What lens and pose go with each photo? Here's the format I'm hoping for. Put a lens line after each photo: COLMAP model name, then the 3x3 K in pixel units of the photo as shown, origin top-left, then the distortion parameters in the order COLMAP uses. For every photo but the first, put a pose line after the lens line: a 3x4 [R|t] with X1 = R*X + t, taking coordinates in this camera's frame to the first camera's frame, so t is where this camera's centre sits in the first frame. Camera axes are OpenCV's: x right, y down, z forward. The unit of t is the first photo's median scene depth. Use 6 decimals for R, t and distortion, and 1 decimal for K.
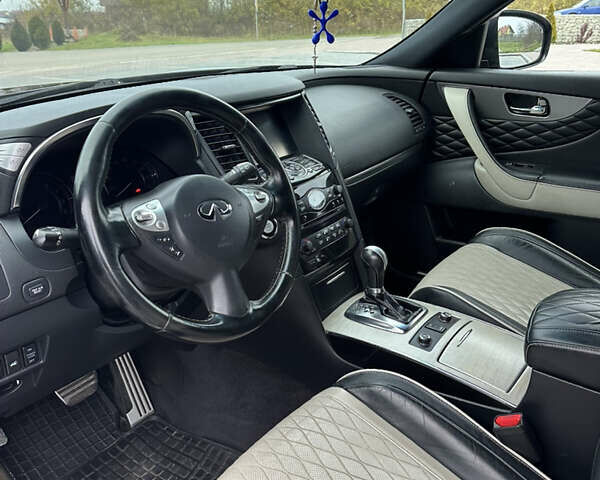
lens RADIAL K [[557.5, 0, 300.0], [0, 557.5, 240.0], [0, 0, 1]] dist [0.193757, -0.418826]
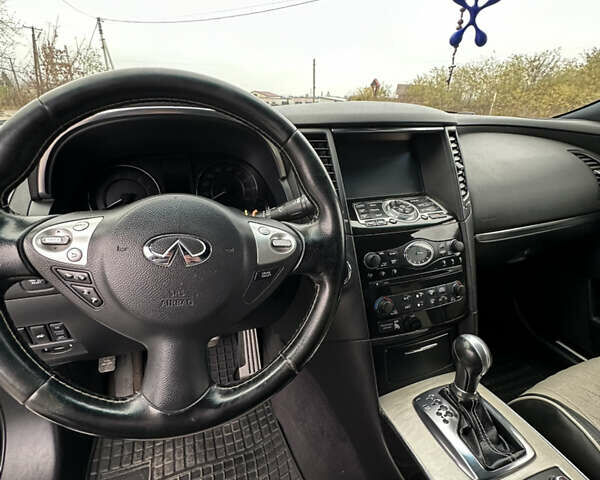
lens RADIAL K [[322.0, 0, 300.0], [0, 322.0, 240.0], [0, 0, 1]] dist [-0.005341, 0.000067]
pose [[0.834739, 0.258243, -0.486335, 0.101470], [-0.241717, 0.965410, 0.097752, -0.089356], [0.494757, 0.035958, 0.868287, 0.473441]]
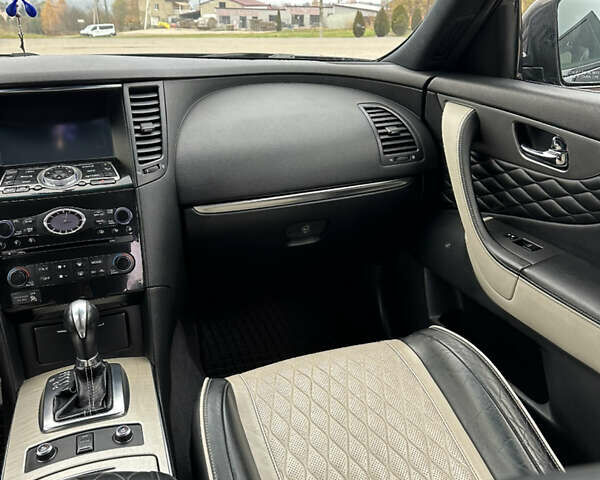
lens RADIAL K [[562.2, 0, 300.0], [0, 562.2, 240.0], [0, 0, 1]] dist [0.088618, -0.143295]
pose [[0.828682, 0.229250, -0.510617, 0.657363], [-0.221755, 0.972093, 0.076550, -0.168051], [0.513916, 0.049796, 0.856394, 0.471473]]
